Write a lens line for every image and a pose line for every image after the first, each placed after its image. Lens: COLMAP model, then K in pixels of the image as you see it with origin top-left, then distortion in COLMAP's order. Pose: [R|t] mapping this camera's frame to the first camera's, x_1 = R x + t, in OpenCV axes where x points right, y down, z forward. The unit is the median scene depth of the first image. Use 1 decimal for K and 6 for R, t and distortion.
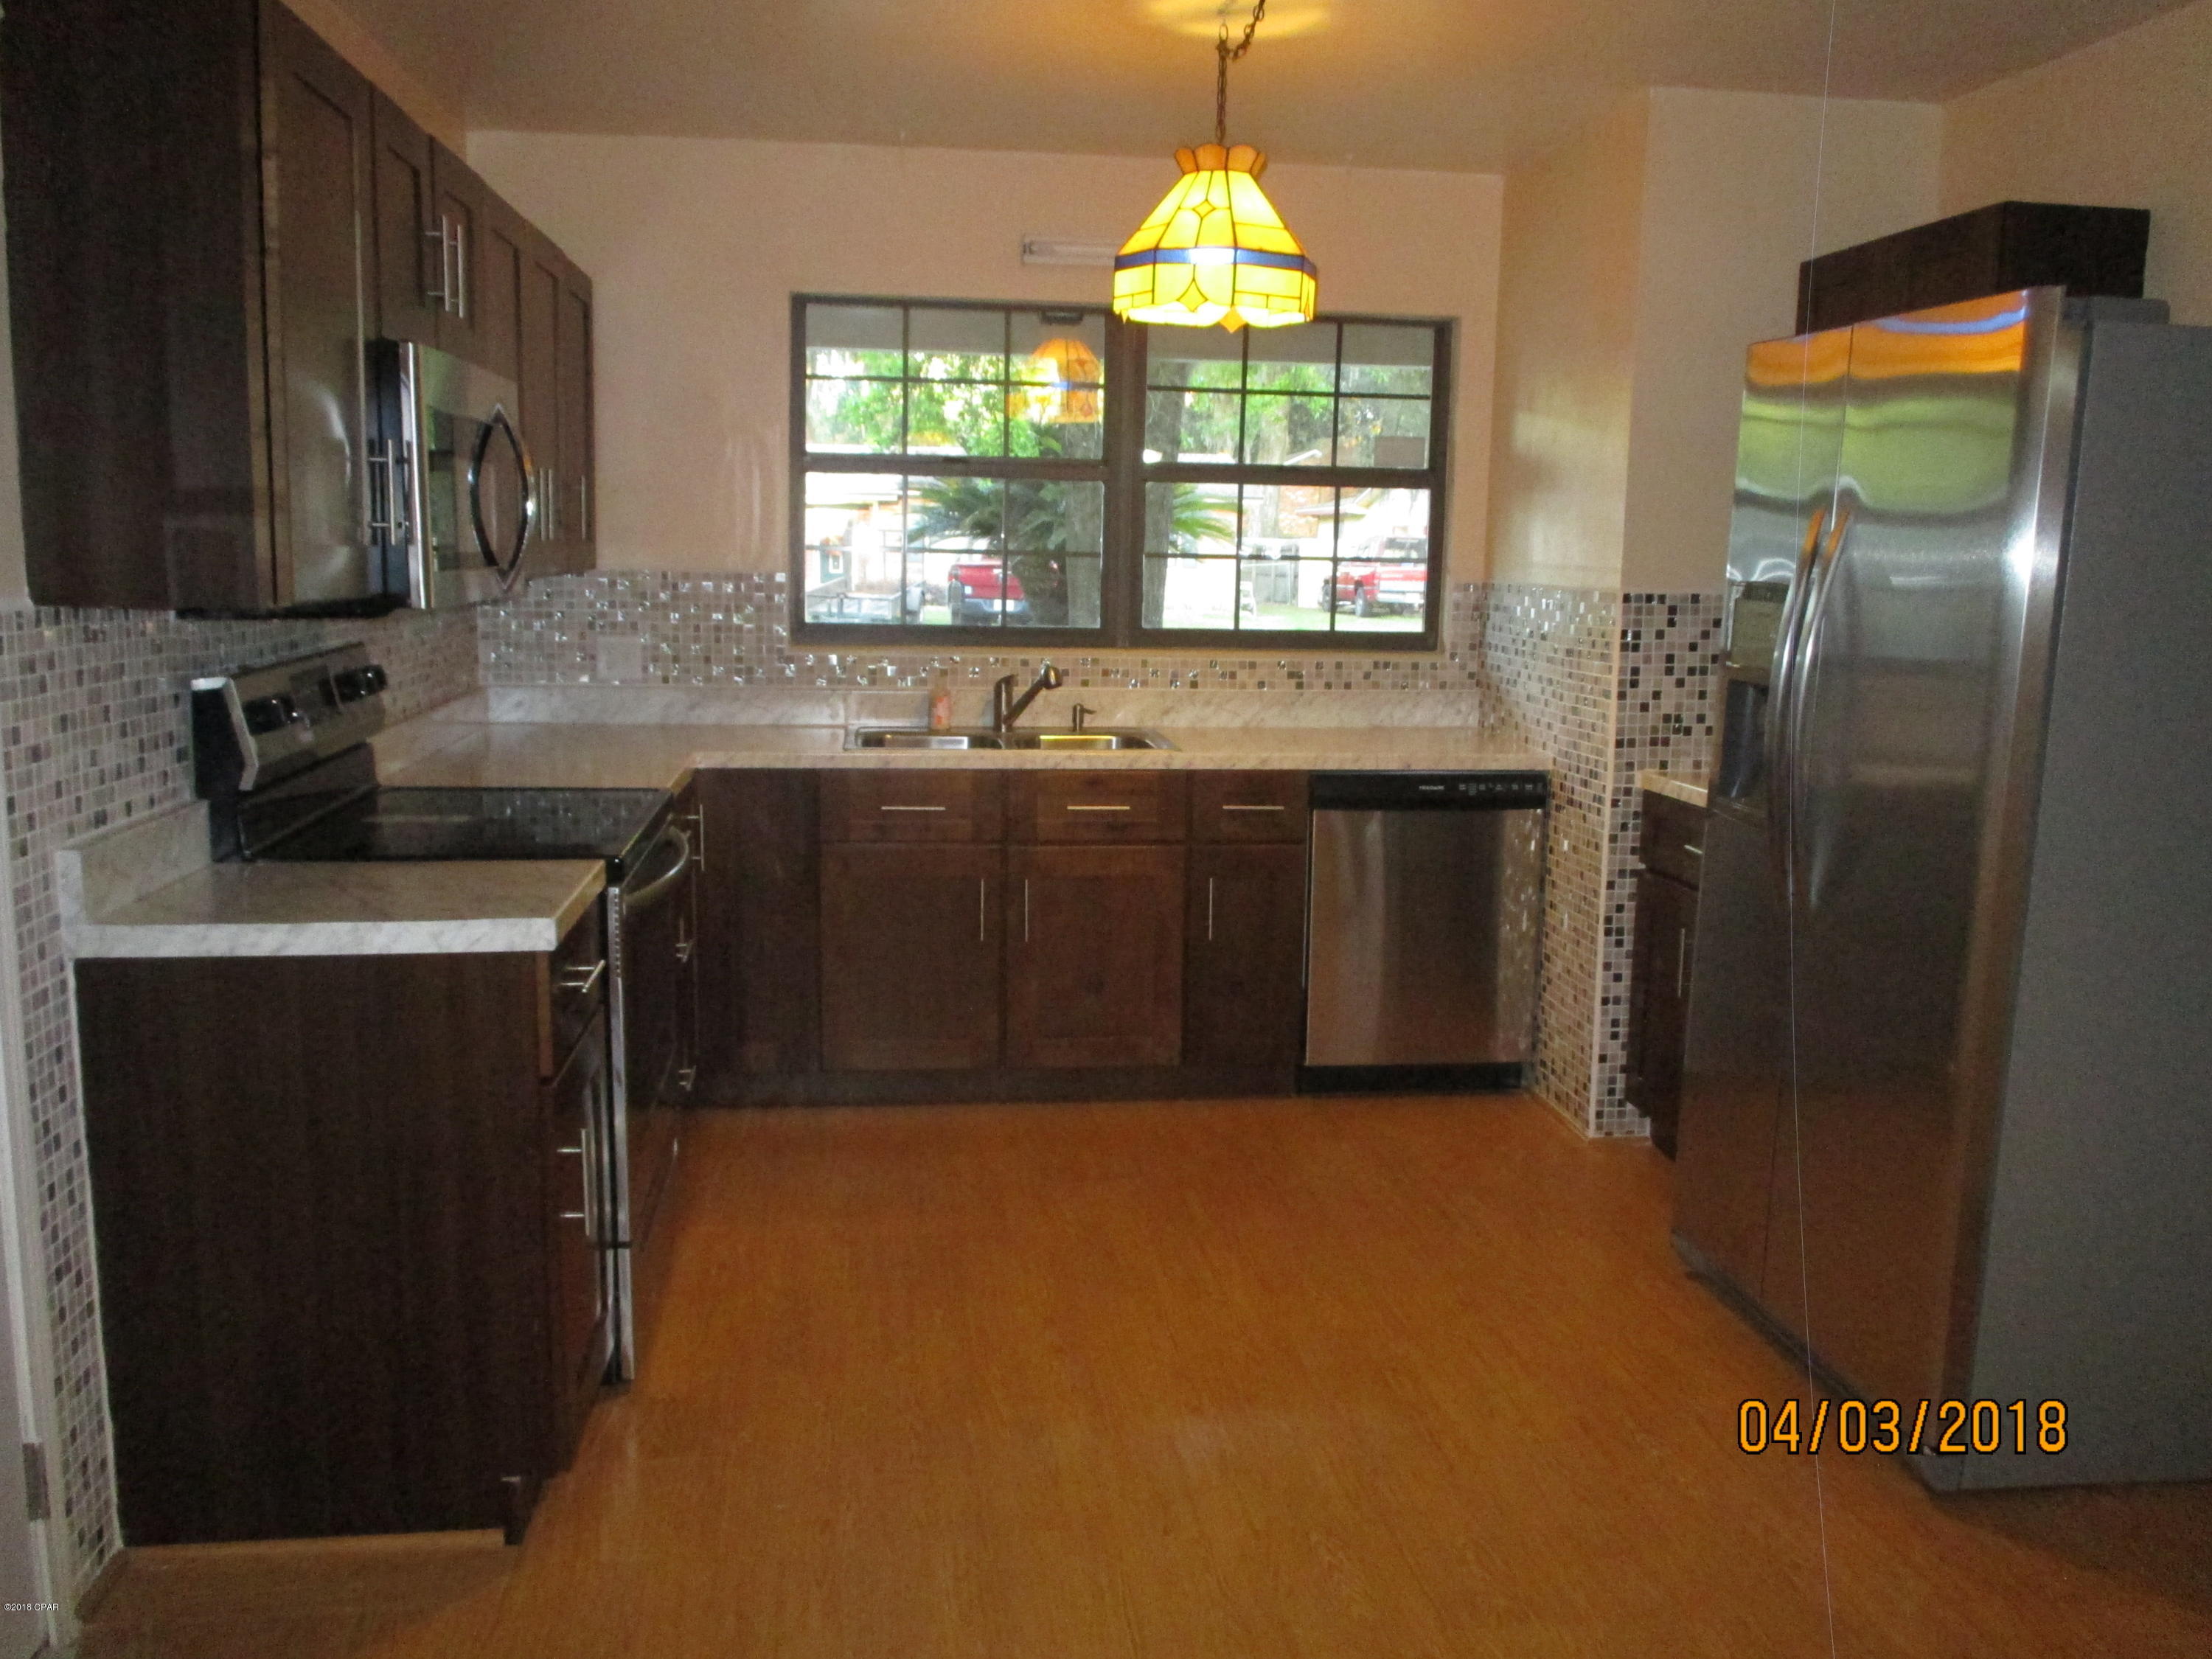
lens RADIAL K [[1826.0, 0, 1106.0], [0, 1826.0, 829.5], [0, 0, 1]] dist [-0.004038, -0.045353]
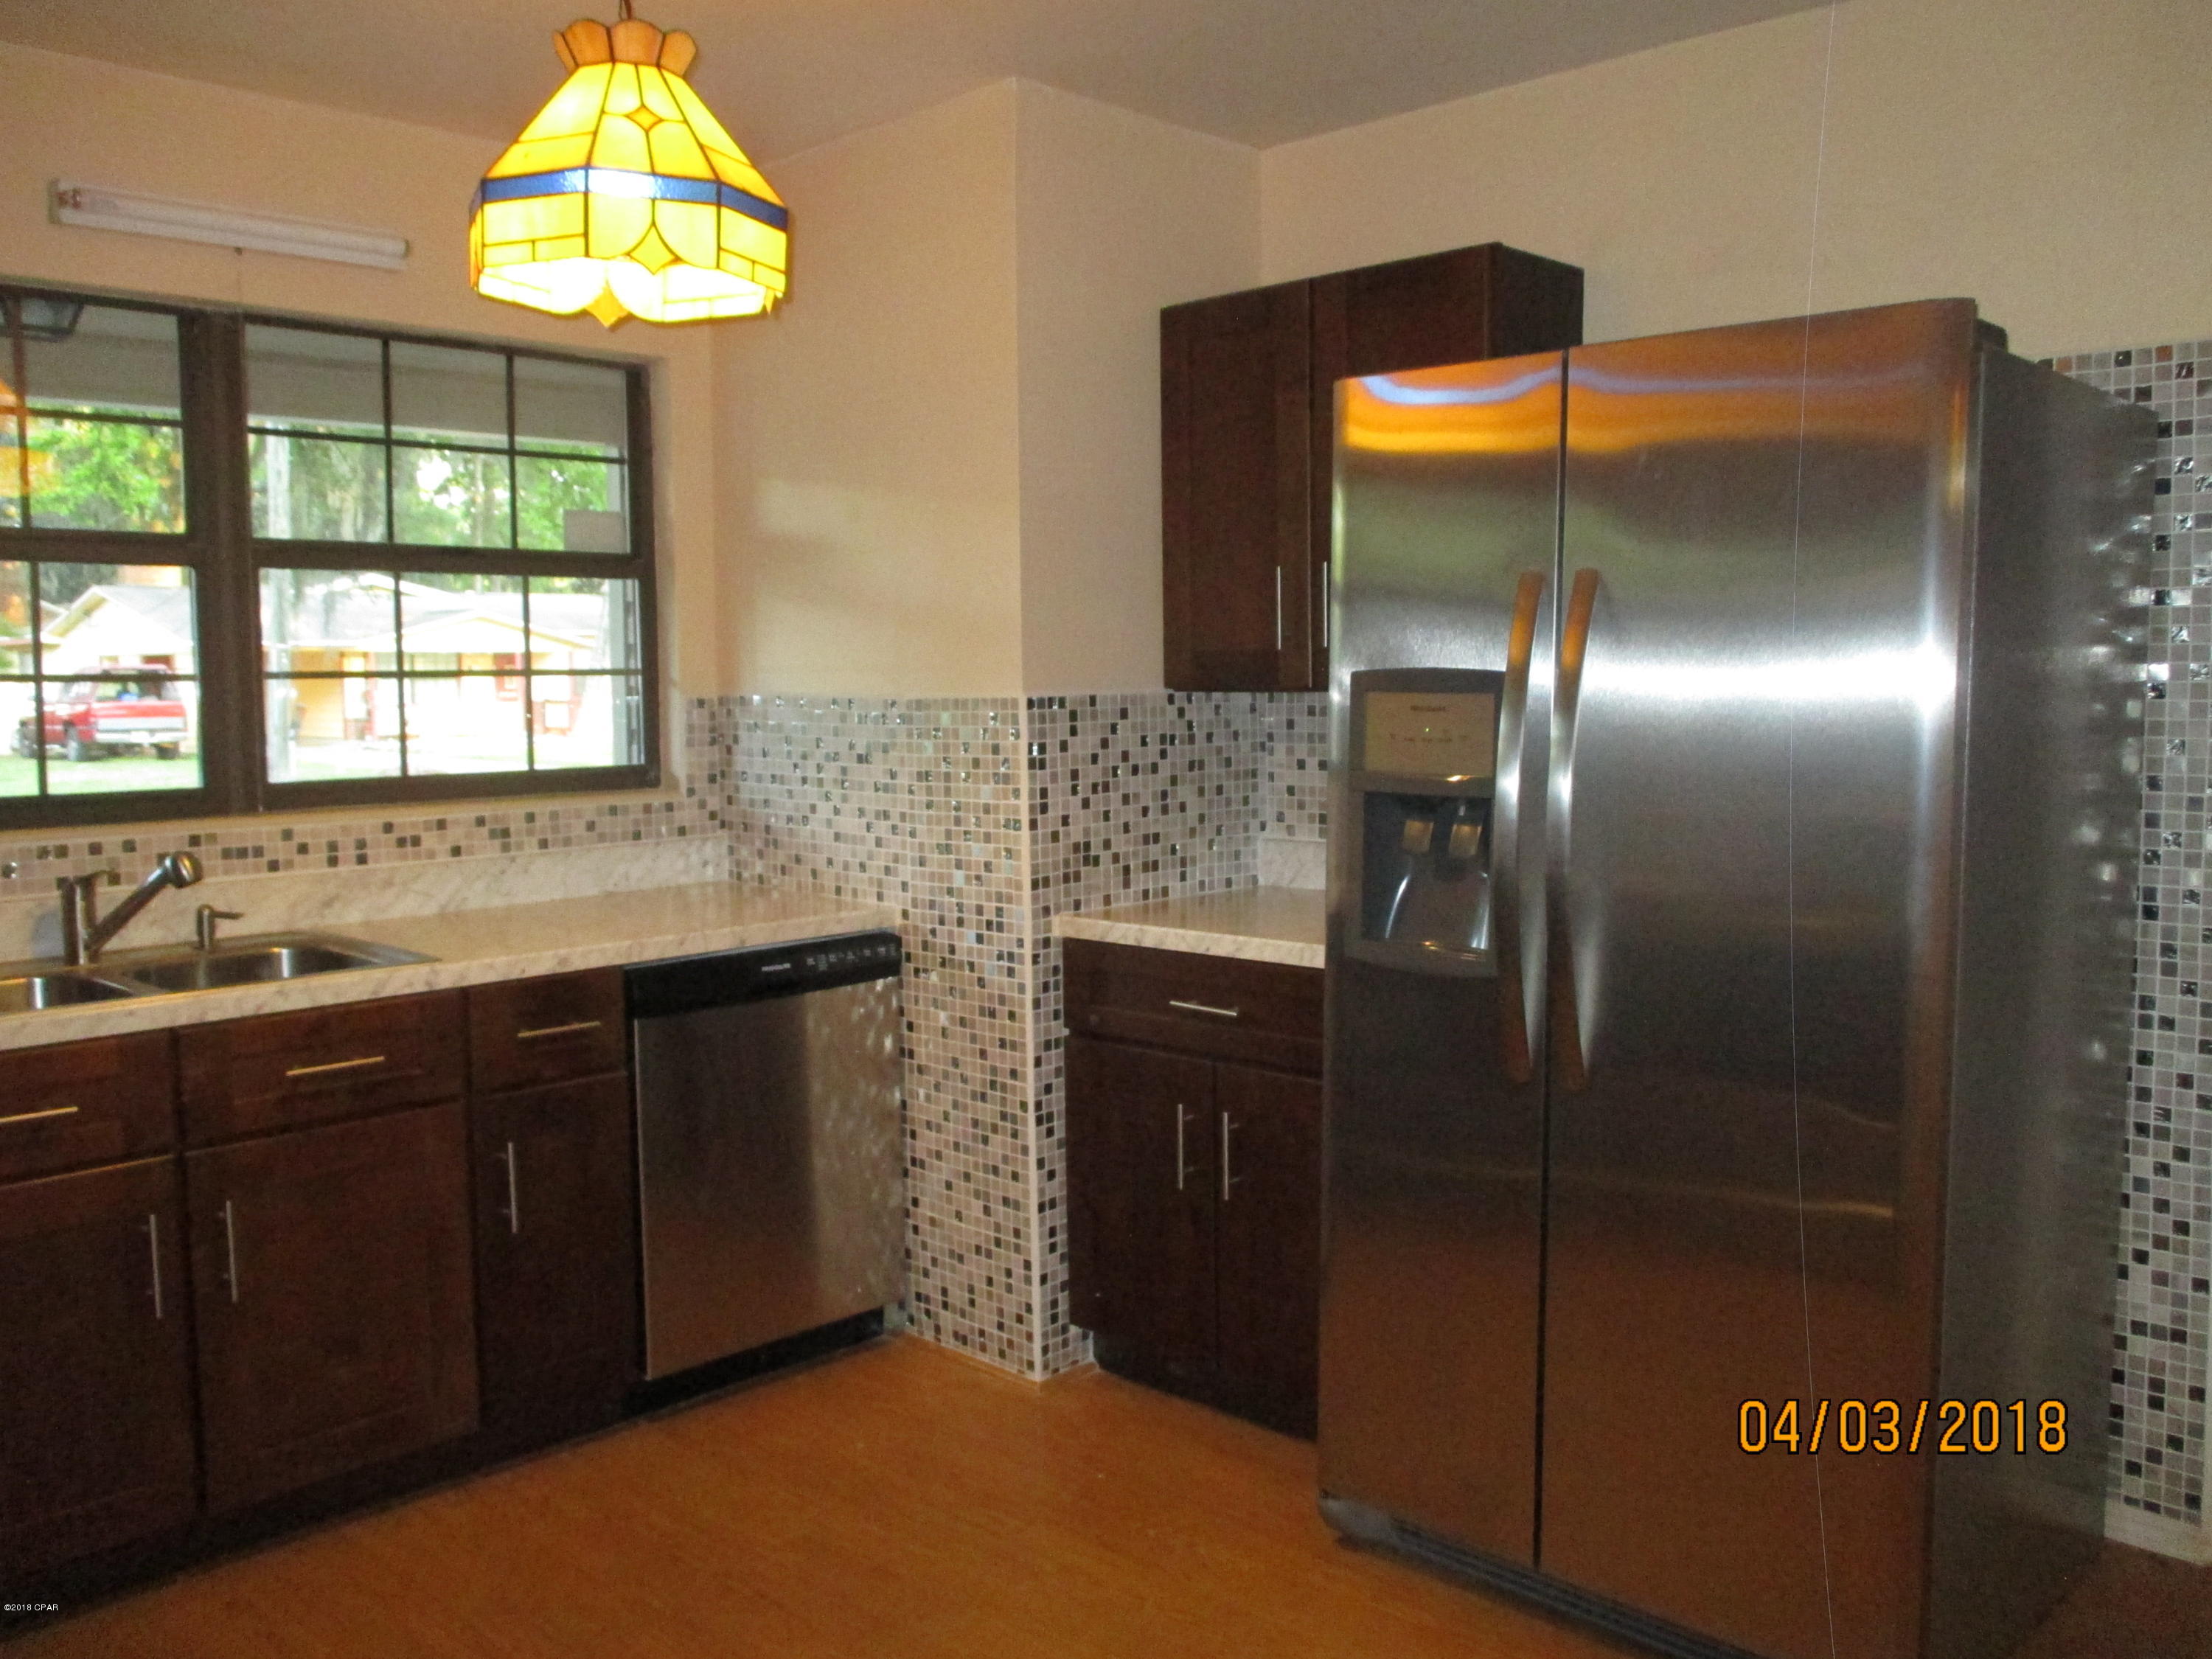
lens RADIAL K [[1848.0, 0, 1106.0], [0, 1848.0, 829.5], [0, 0, 1]] dist [-0.036614, 0.009746]
pose [[0.780116, -0.081562, 0.620295, -0.188930], [0.122932, 0.992121, -0.024153, -0.046202], [-0.613438, 0.095096, 0.783996, 0.334804]]
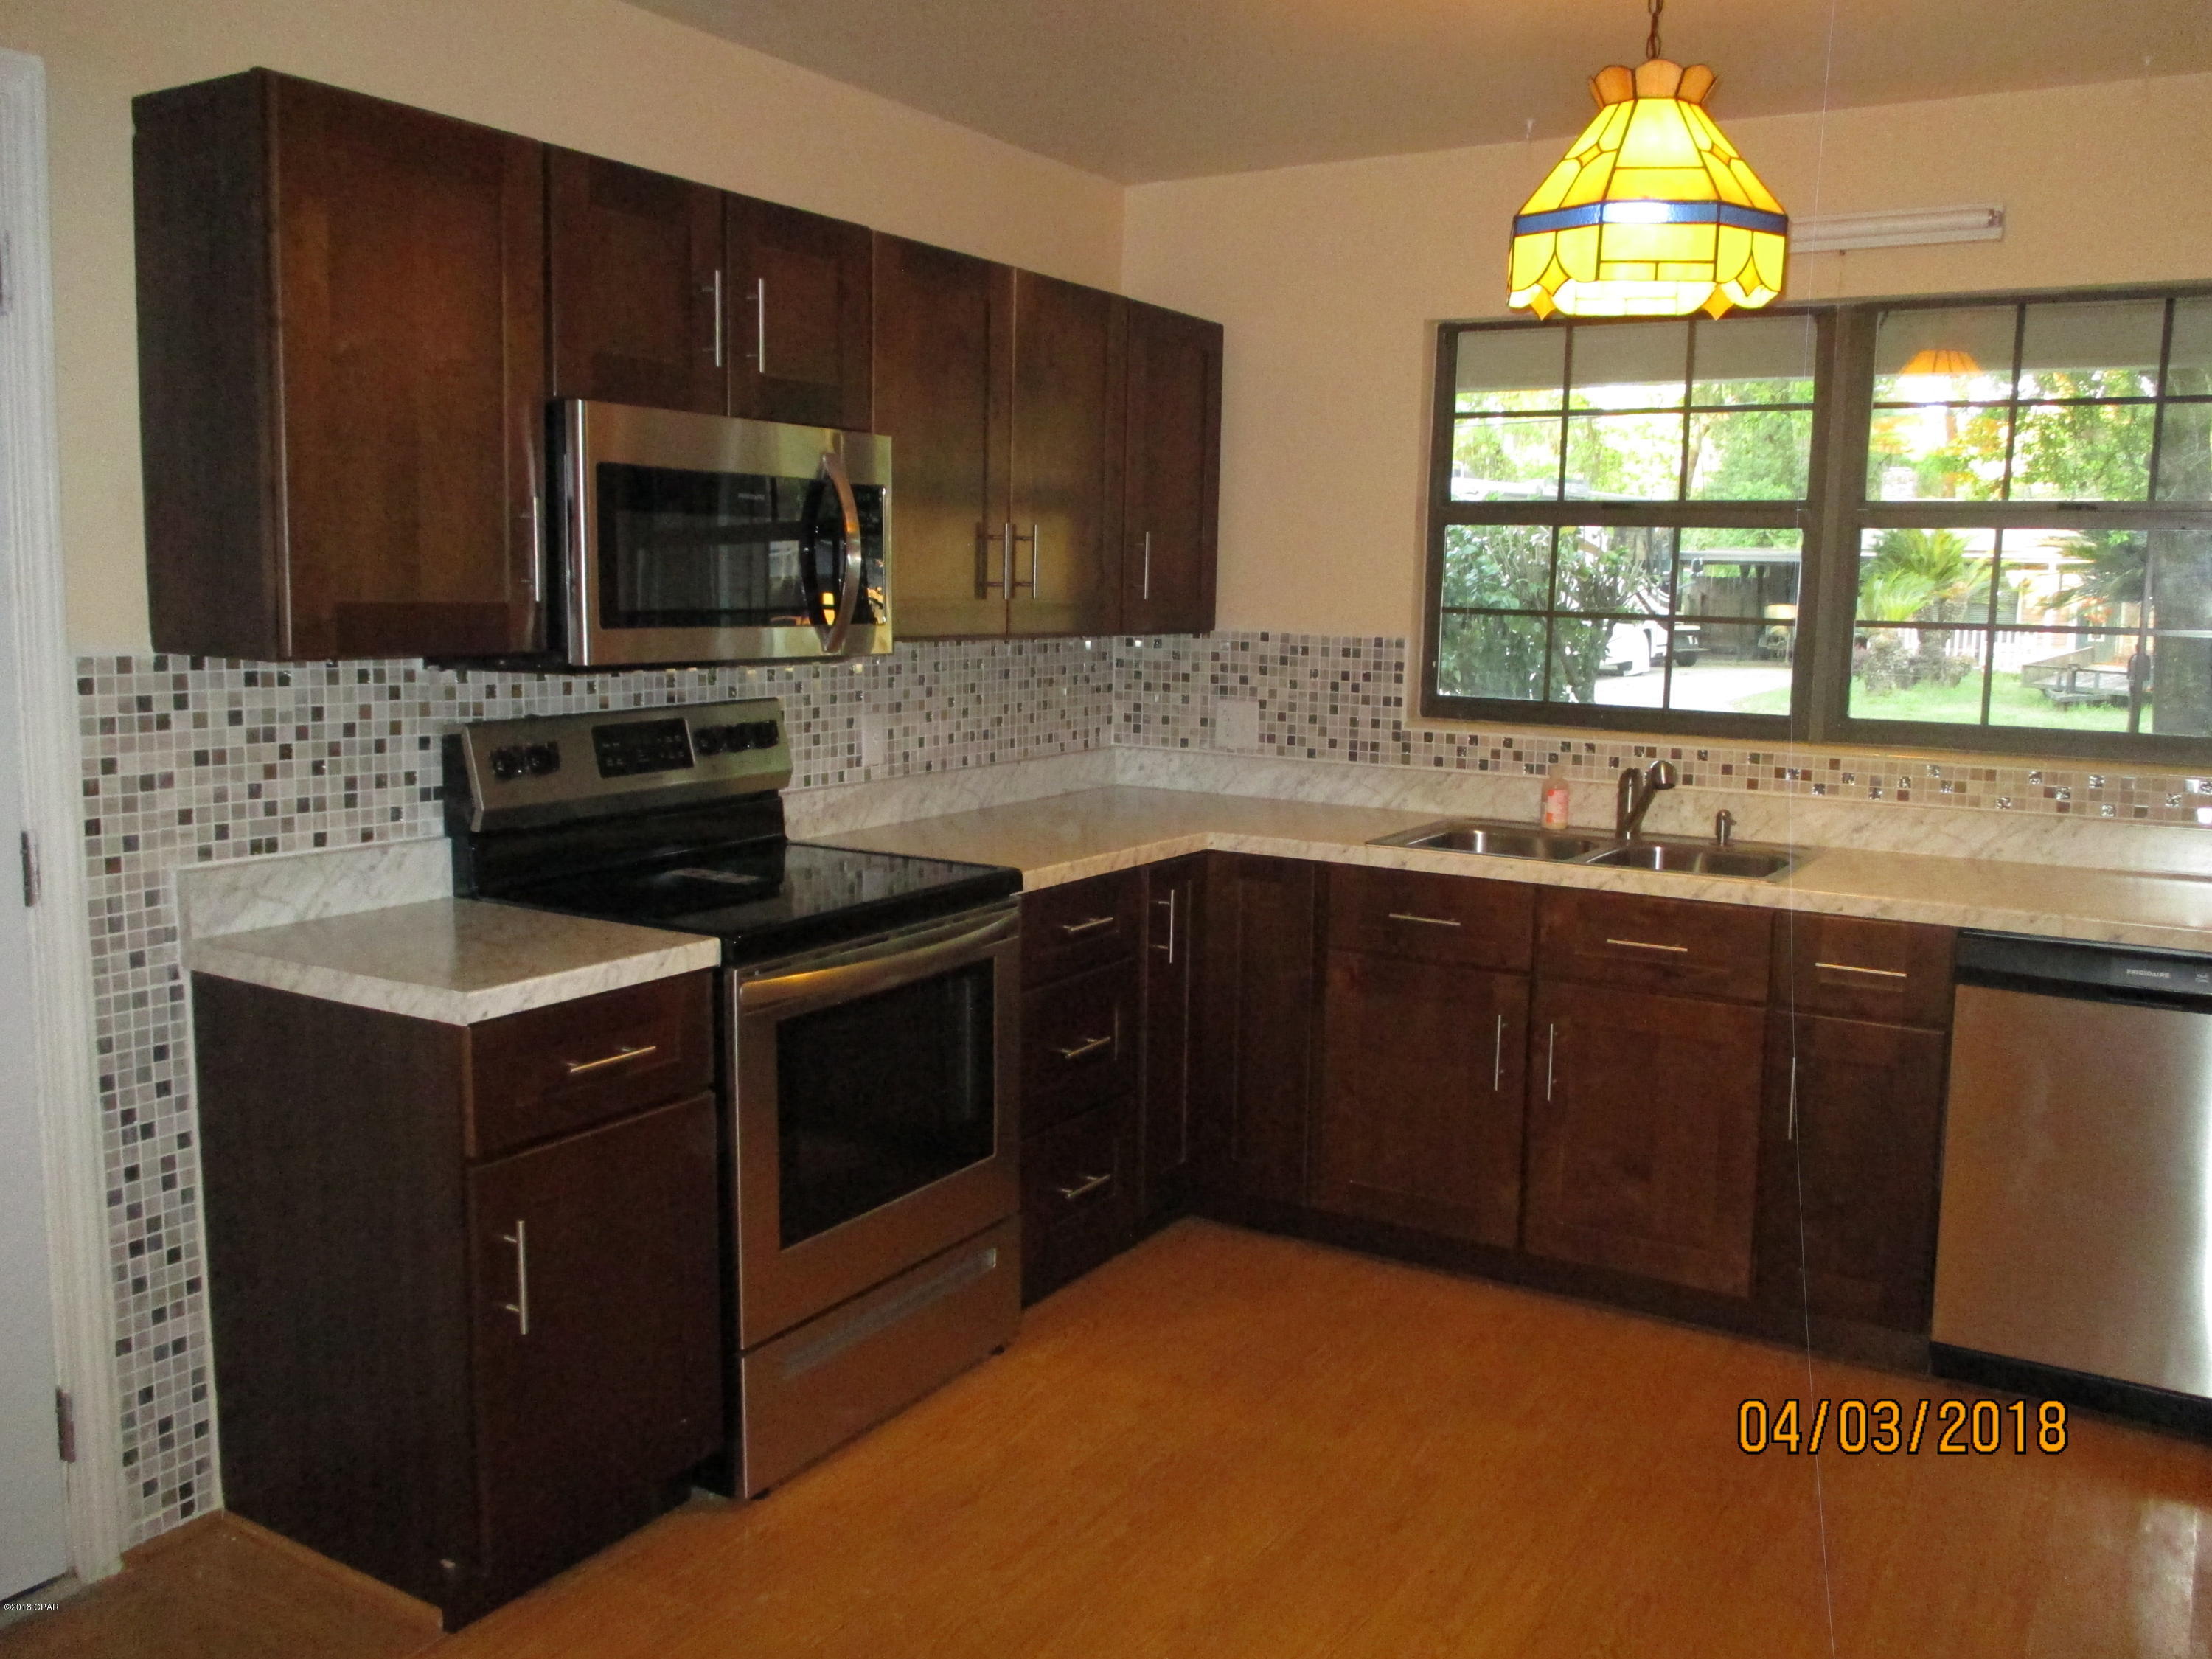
lens RADIAL K [[1826.0, 0, 1106.0], [0, 1826.0, 829.5], [0, 0, 1]] dist [-0.004038, -0.045353]
pose [[0.783322, 0.082186, -0.616159, 0.296807], [-0.102503, 0.994730, 0.002371, -0.039880], [0.613107, 0.061301, 0.787618, 0.250081]]
